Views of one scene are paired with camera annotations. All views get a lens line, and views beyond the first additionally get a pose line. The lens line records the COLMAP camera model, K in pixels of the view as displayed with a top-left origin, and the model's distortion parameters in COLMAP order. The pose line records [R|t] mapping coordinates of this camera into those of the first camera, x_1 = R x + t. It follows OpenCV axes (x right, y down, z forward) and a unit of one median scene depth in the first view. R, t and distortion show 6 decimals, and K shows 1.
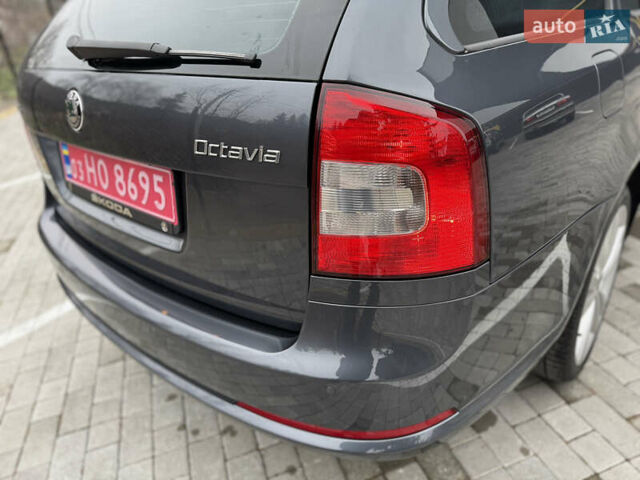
lens RADIAL K [[470.5, 0, 321.6], [0, 470.5, 257.9], [0, 0, 1]] dist [0.006045, -0.006444]
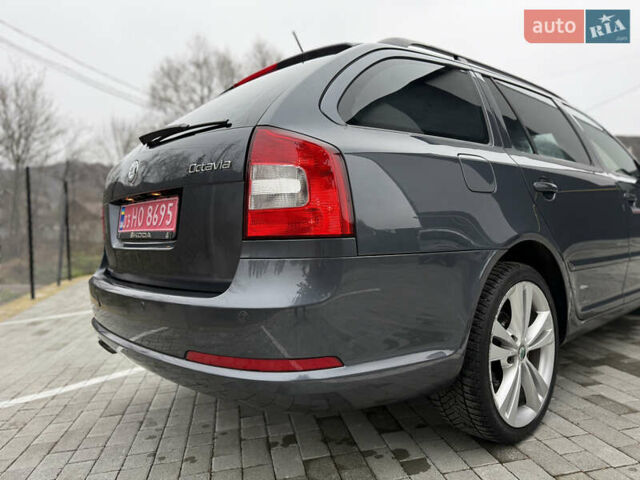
lens RADIAL K [[477.2, 0, 318.4], [0, 477.2, 255.4], [0, 0, 1]] dist [0.004116, -0.005504]
pose [[0.988321, 0.060129, -0.140024, 0.339592], [-0.113882, 0.901985, -0.416478, 0.538465], [0.101257, 0.427560, 0.898298, -0.280015]]
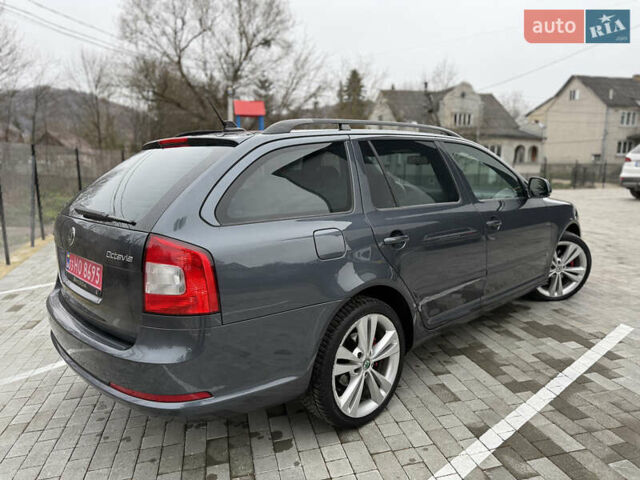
lens RADIAL K [[477.2, 0, 318.4], [0, 477.2, 255.4], [0, 0, 1]] dist [0.004116, -0.005504]
pose [[0.991698, 0.084242, -0.097156, 0.772839], [-0.109435, 0.949637, -0.293622, 0.273242], [0.067528, 0.301816, 0.950971, -0.920884]]
